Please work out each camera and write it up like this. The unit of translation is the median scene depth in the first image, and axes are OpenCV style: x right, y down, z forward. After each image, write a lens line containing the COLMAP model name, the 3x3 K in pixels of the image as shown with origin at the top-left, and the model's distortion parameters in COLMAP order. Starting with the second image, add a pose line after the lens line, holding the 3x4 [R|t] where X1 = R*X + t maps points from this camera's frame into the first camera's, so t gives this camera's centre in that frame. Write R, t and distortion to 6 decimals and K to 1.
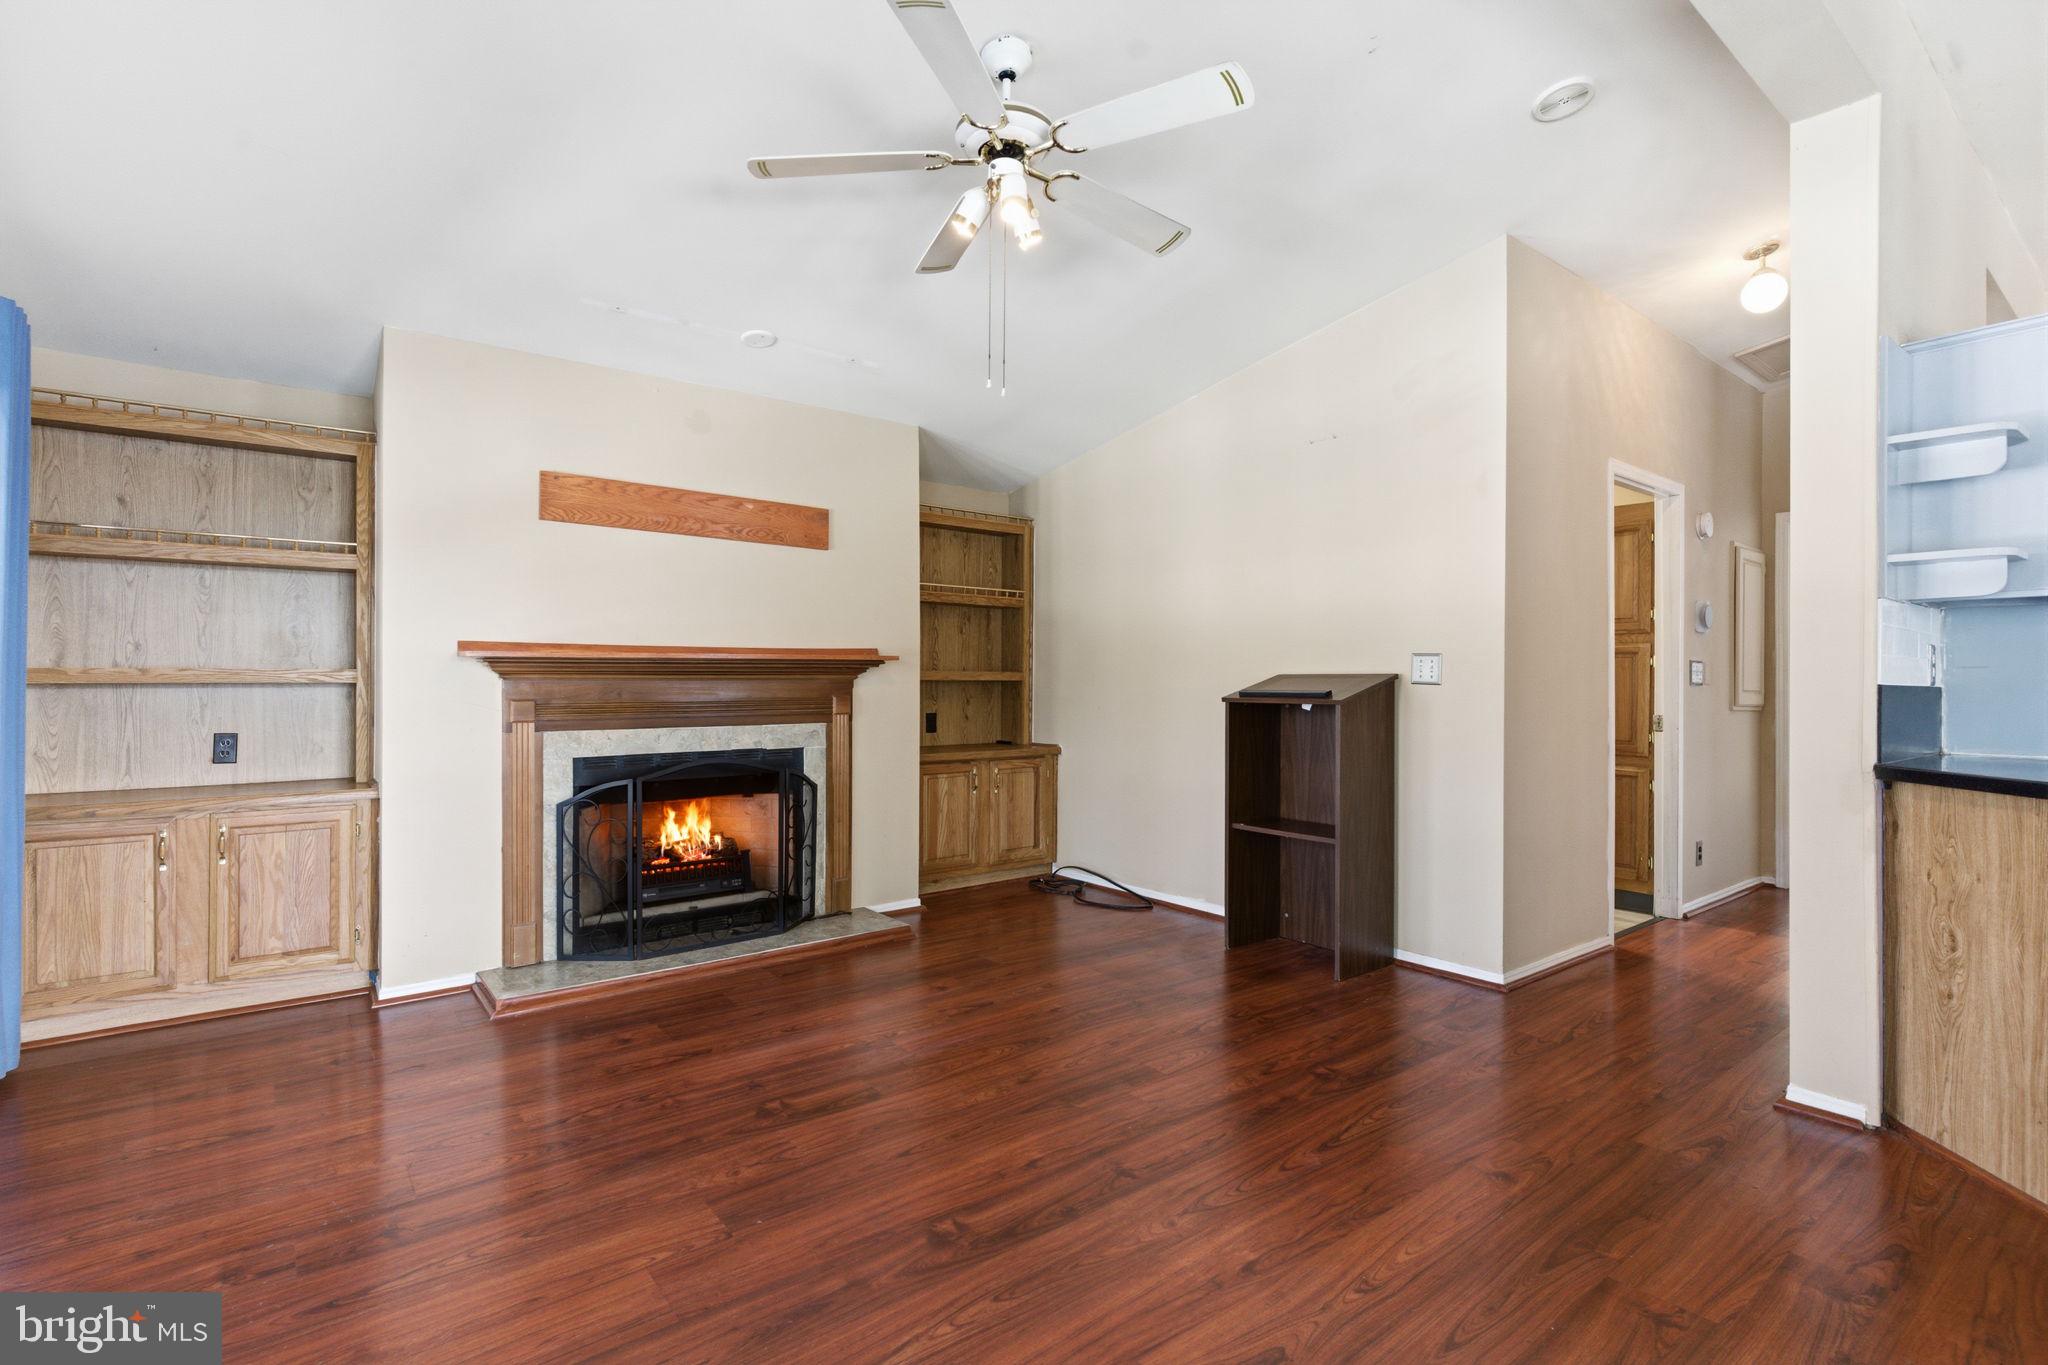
lens RADIAL K [[968.2, 0, 1025.8], [0, 968.2, 680.8], [0, 0, 1]] dist [0.000126, -0.000431]
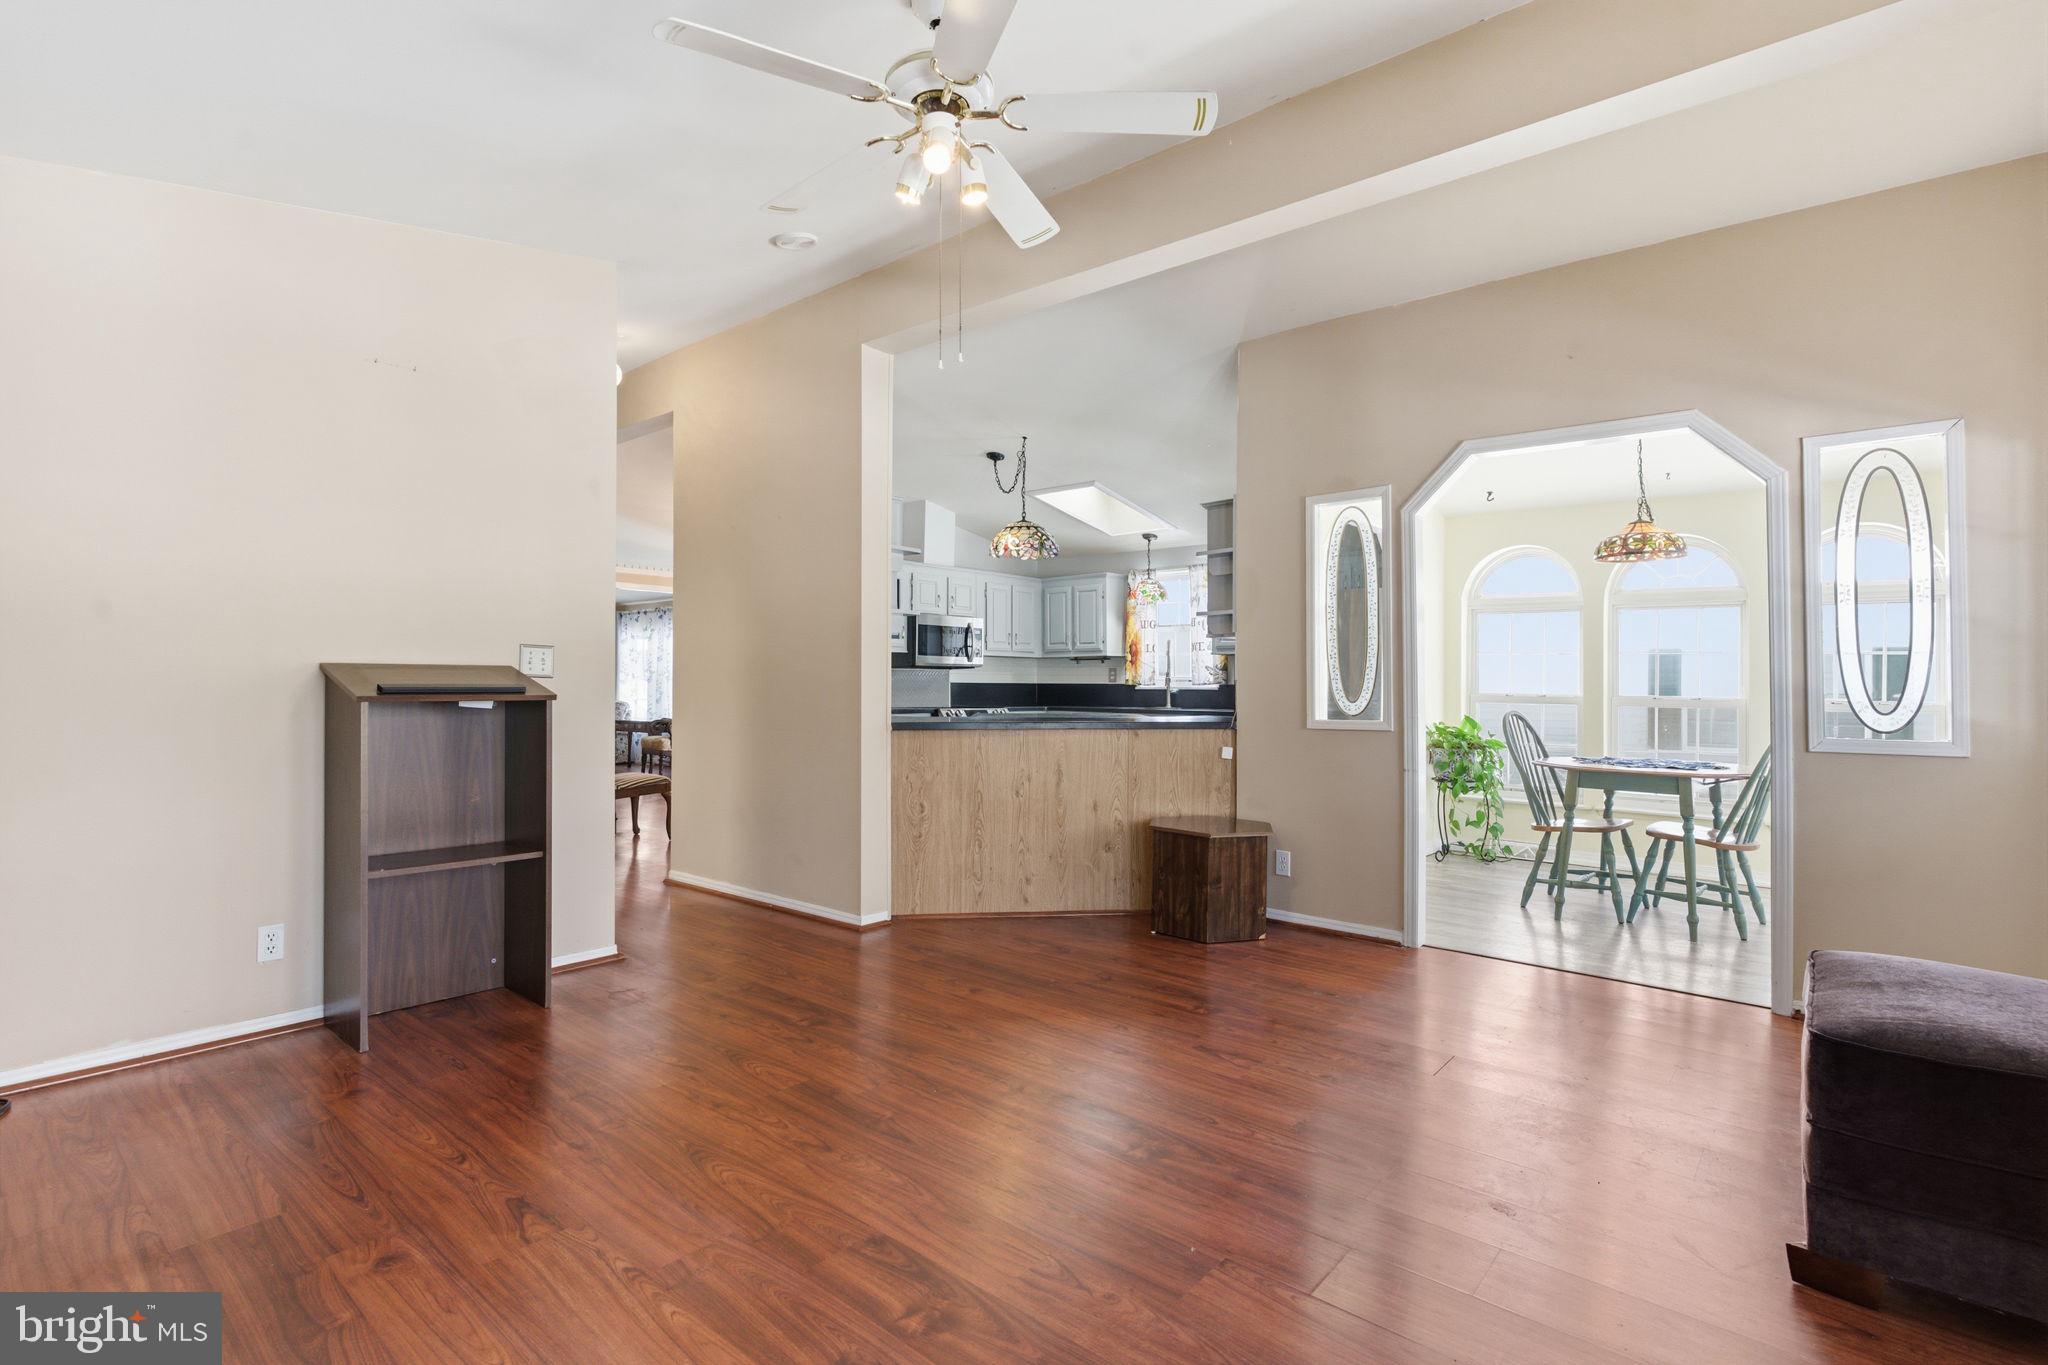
lens RADIAL K [[968.2, 0, 1032.4], [0, 968.2, 680.8], [0, 0, 1]] dist [0.000126, -0.000431]
pose [[-0.202936, 0.002039, 0.979190, -0.944646], [0.000175, 0.999998, -0.002047, 0.013138], [-0.979192, -0.000244, -0.202935, 1.097491]]
